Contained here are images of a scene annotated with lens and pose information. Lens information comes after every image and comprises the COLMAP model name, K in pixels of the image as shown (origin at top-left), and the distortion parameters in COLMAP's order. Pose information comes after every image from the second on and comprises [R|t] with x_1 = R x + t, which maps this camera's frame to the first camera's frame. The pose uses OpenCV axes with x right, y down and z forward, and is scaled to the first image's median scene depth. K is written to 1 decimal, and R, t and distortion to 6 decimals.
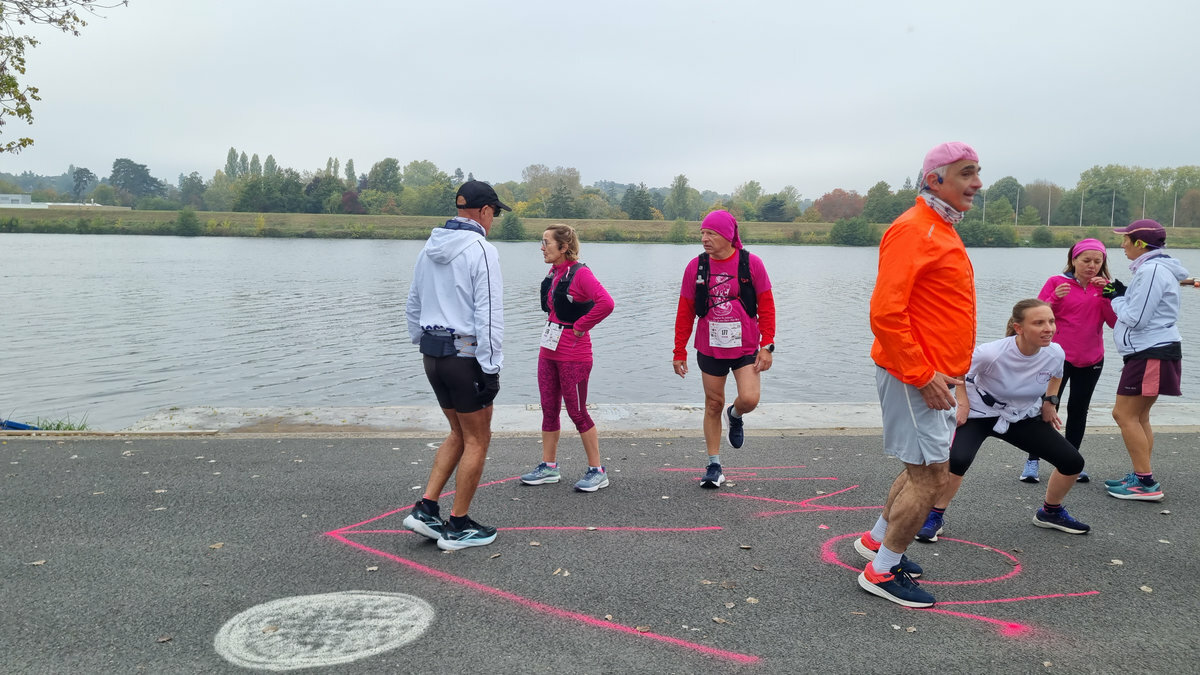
lens RADIAL K [[904.1, 0, 619.3], [0, 904.1, 319.5], [0, 0, 1]] dist [0.065764, -0.053436]
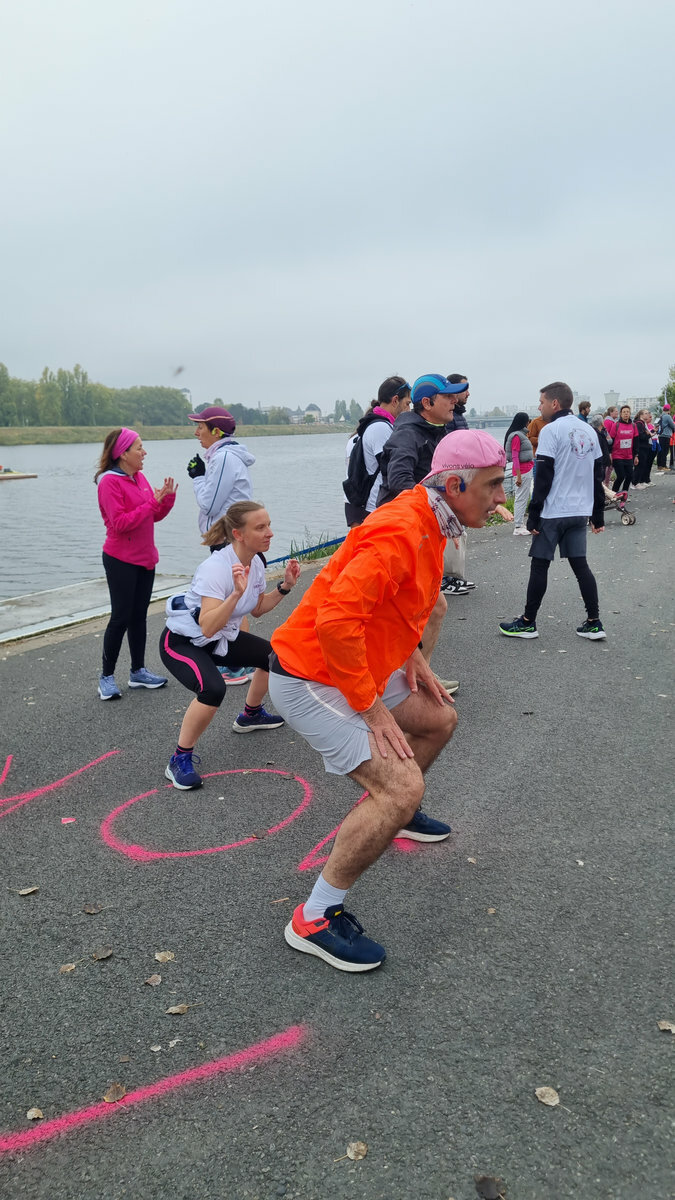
lens RADIAL K [[904.1, 0, 344.6], [0, 904.1, 607.2], [0, 0, 1]] dist [0.065764, -0.053436]
pose [[0.550360, -0.187168, 0.813678, -0.191144], [0.112343, 0.982288, 0.149966, -0.026447], [-0.827335, 0.008876, 0.561639, 0.321919]]
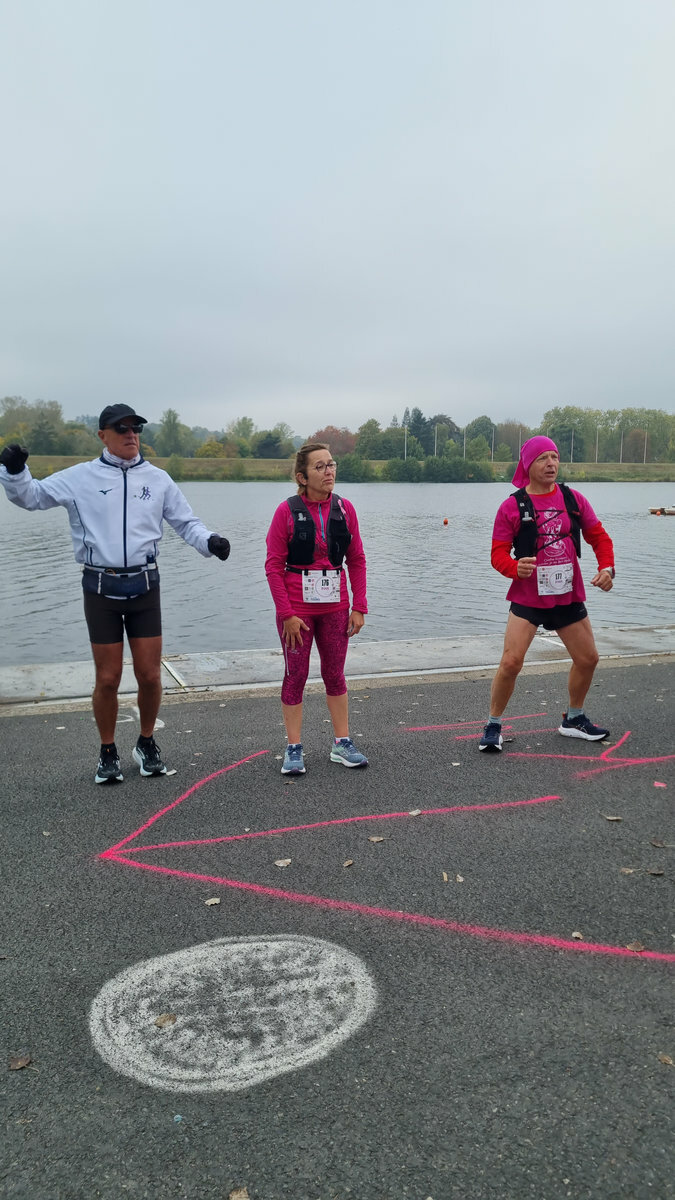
lens RADIAL K [[904.1, 0, 343.4], [0, 904.1, 607.1], [0, 0, 1]] dist [0.065764, -0.053436]
pose [[0.967084, -0.044934, 0.250459, -0.243261], [0.031321, 0.997821, 0.058078, -0.005836], [-0.252523, -0.048322, 0.966383, 0.184687]]
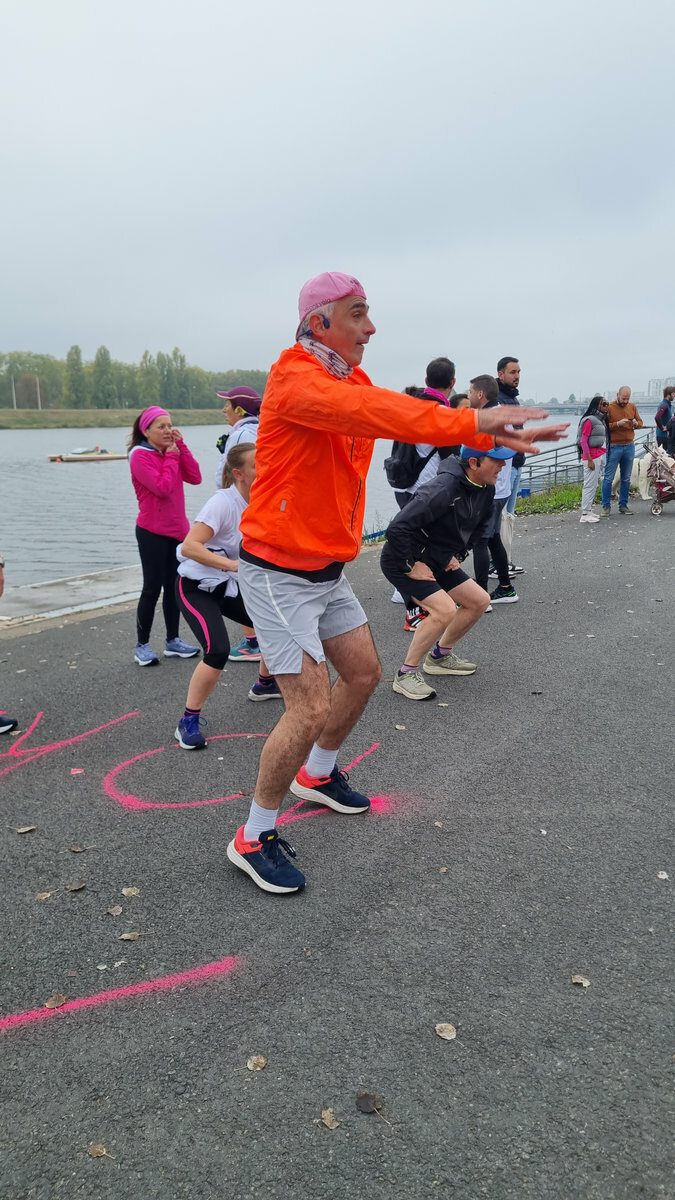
lens RADIAL K [[904.1, 0, 349.0], [0, 904.1, 619.3], [0, 0, 1]] dist [0.065764, -0.053436]
pose [[0.628785, -0.190849, 0.753795, -0.172628], [0.096435, 0.981068, 0.167948, -0.013645], [-0.771576, -0.032911, 0.635285, 0.253558]]
